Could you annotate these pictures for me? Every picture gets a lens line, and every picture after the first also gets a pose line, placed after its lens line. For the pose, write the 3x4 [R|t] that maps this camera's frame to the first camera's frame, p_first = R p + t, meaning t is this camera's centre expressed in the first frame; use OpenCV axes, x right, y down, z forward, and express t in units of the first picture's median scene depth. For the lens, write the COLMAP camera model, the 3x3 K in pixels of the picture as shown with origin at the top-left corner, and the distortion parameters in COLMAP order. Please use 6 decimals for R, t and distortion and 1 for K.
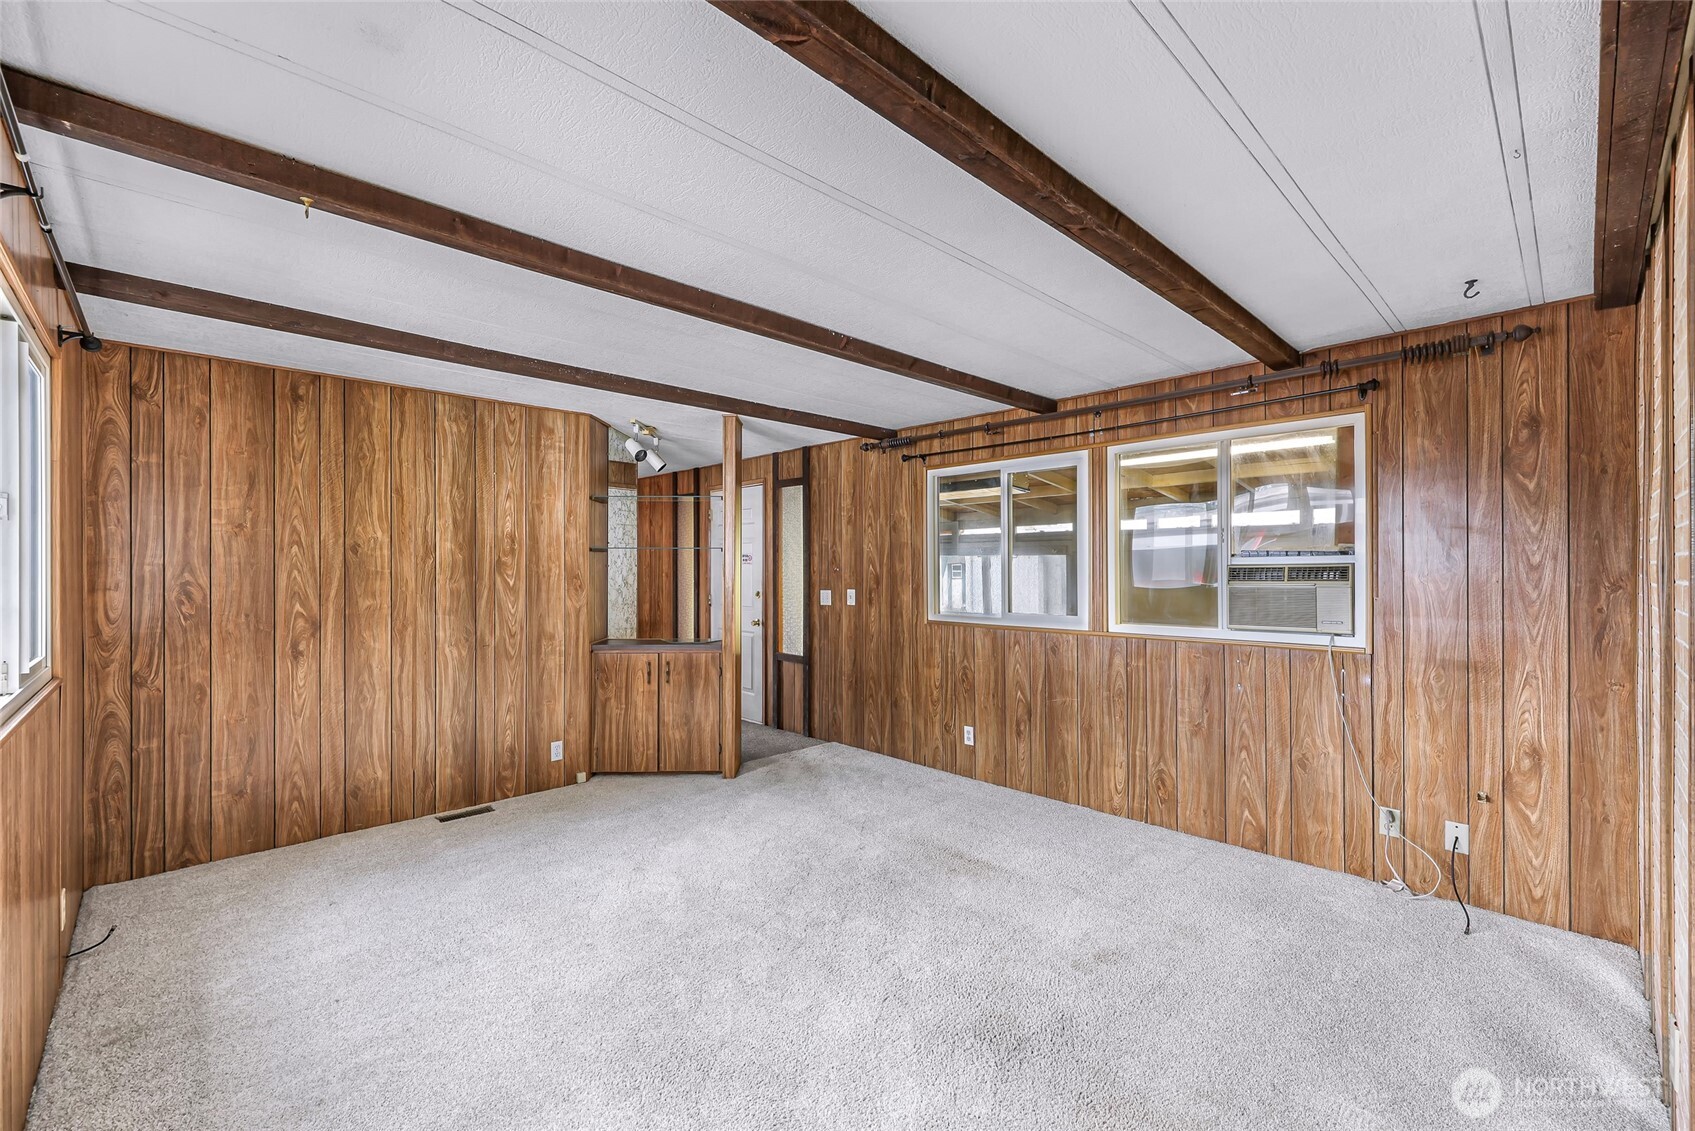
lens RADIAL K [[706.6, 0, 847.3], [0, 706.6, 566.4], [0, 0, 1]] dist [-0.000226, -0.000052]
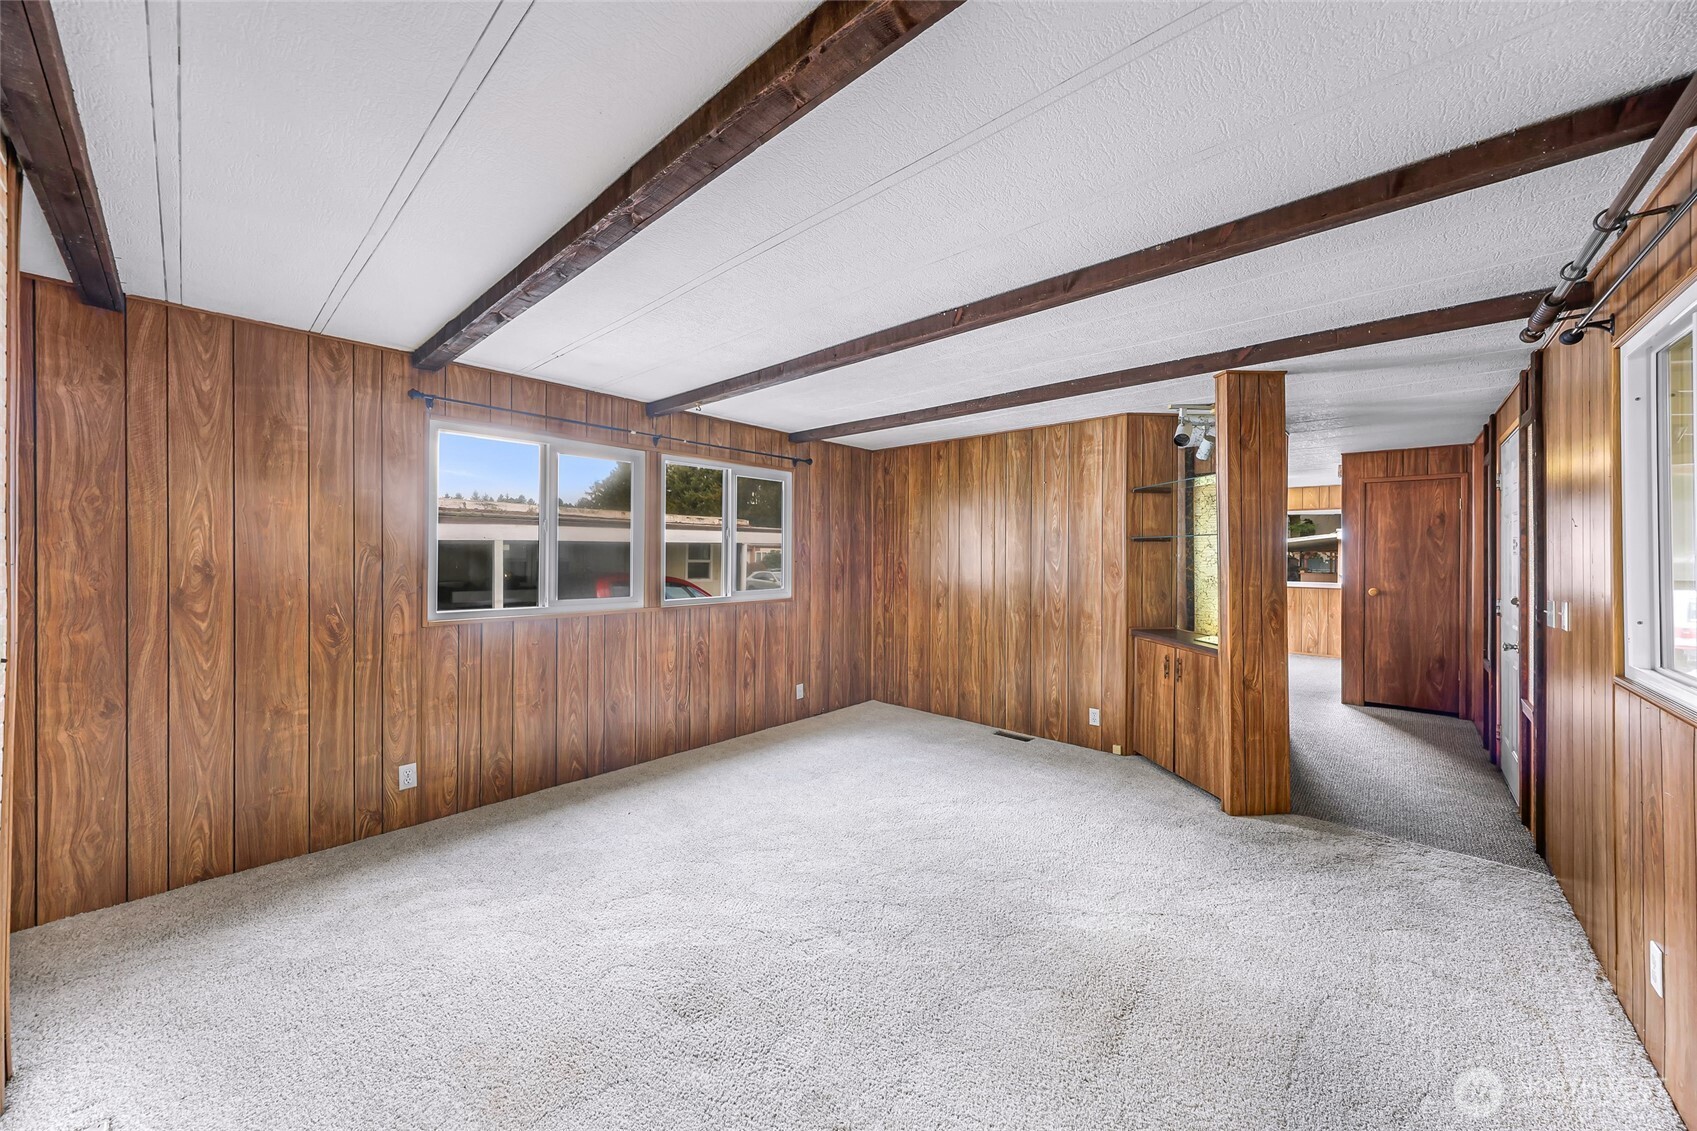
lens RADIAL K [[591.5, 0, 848.3], [0, 591.5, 552.8], [0, 0, 1]] dist [0.000229, 0.000036]
pose [[0.072617, 0.000532, -0.997360, 0.536398], [-0.003072, 0.999995, 0.000309, -0.003302], [0.997355, 0.003042, 0.072618, 0.556194]]
